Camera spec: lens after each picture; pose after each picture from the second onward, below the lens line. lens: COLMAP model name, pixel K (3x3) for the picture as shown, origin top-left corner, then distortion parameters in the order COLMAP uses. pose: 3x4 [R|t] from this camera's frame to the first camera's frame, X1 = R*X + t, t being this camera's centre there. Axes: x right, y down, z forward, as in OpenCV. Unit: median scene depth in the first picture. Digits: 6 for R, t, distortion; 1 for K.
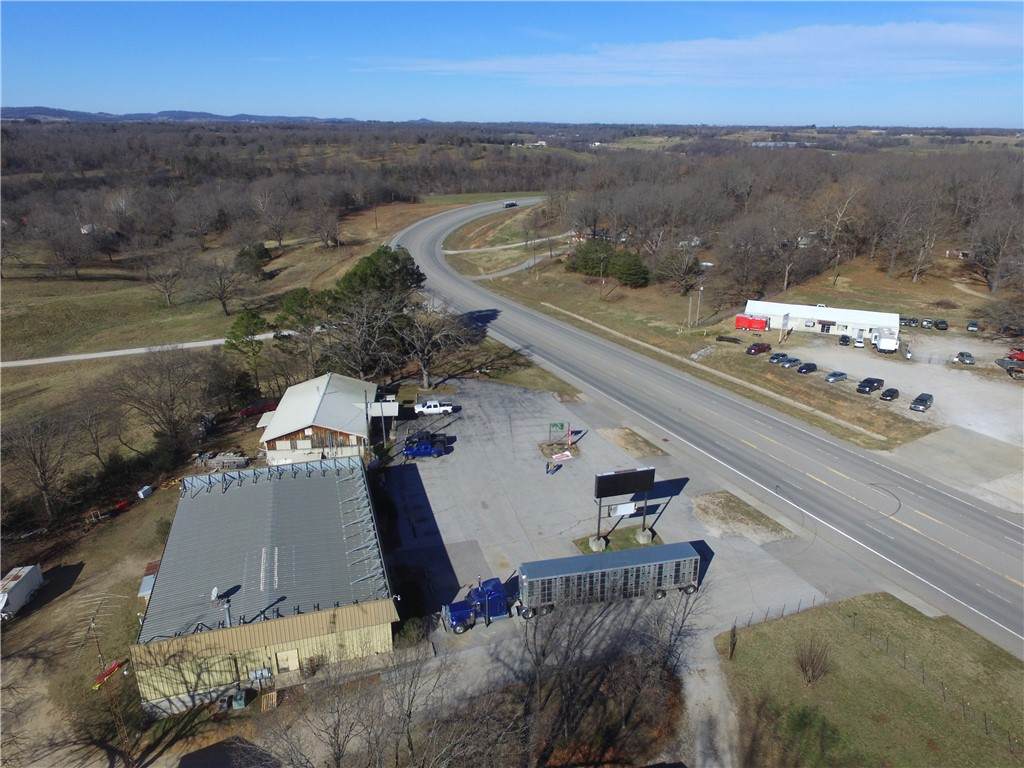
lens RADIAL K [[693.3, 0, 512.0], [0, 693.3, 384.0], [0, 0, 1]] dist [-0.000962, 0.000254]
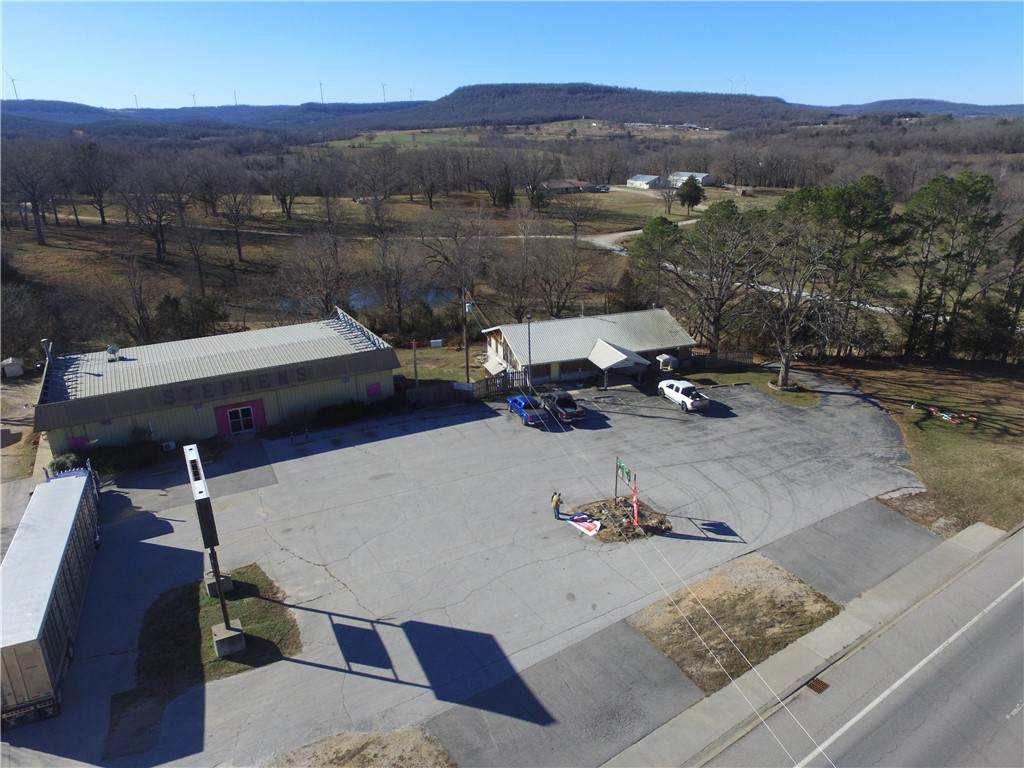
lens RADIAL K [[671.1, 0, 512.0], [0, 671.1, 384.0], [0, 0, 1]] dist [0.000633, 0.000245]
pose [[0.220946, 0.338543, -0.914643, 0.476500], [-0.322550, 0.910412, 0.259060, -0.094548], [0.920404, 0.237780, 0.310349, 0.798189]]
